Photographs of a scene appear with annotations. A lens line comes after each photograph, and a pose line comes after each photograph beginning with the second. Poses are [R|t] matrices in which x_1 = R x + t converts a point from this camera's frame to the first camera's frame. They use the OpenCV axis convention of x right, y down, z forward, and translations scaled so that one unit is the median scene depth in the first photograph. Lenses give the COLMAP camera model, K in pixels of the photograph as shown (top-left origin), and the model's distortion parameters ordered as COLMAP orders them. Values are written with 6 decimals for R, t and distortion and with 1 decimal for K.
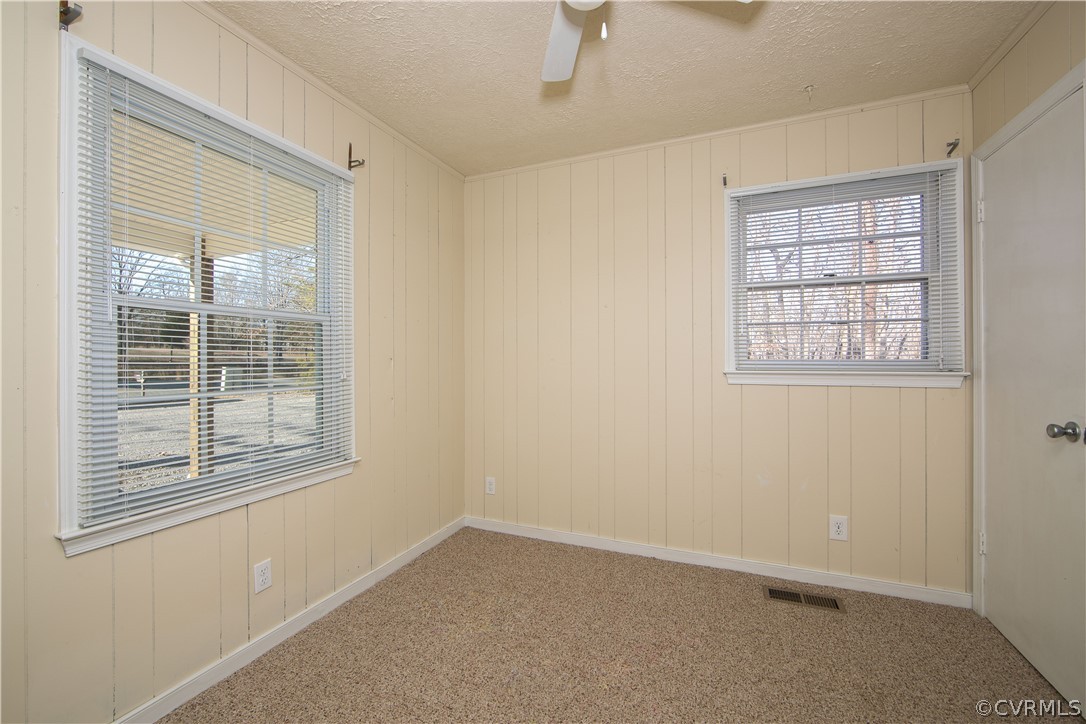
lens RADIAL K [[429.8, 0, 546.5], [0, 429.8, 361.2], [0, 0, 1]] dist [-0.012832, 0.000756]
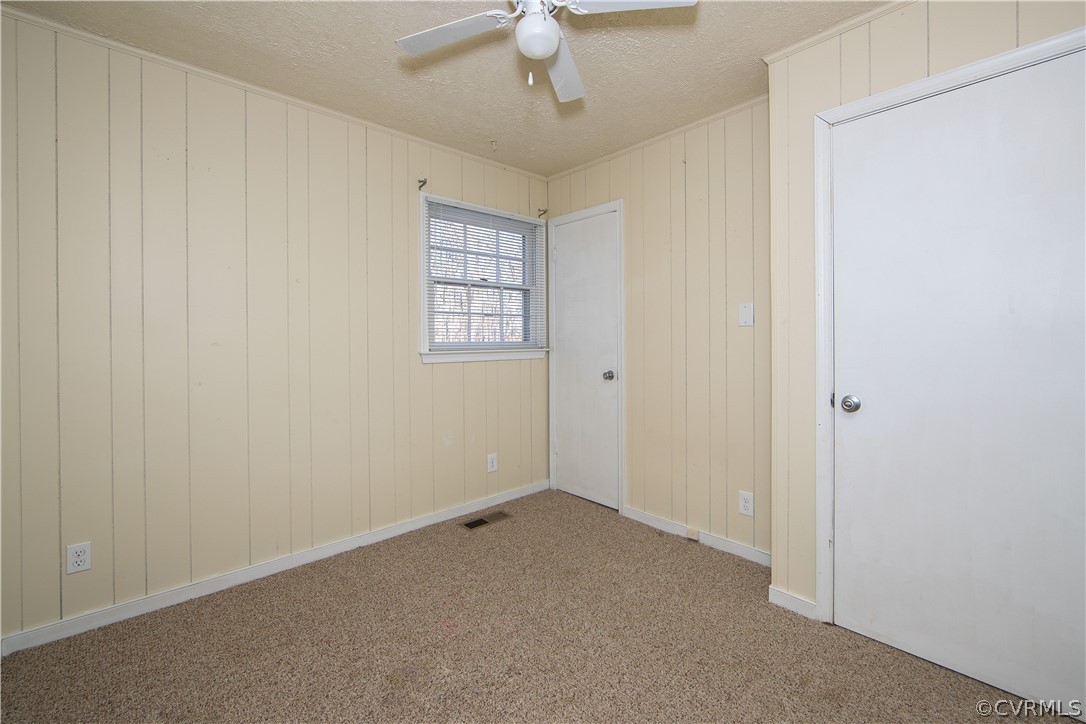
lens RADIAL K [[445.0, 0, 545.6], [0, 445.0, 350.0], [0, 0, 1]] dist [-0.013131, 0.000496]
pose [[0.433977, -0.019099, 0.900721, -0.533316], [0.014260, 0.999796, 0.014330, 0.005229], [-0.900811, 0.006625, 0.434161, 0.211364]]
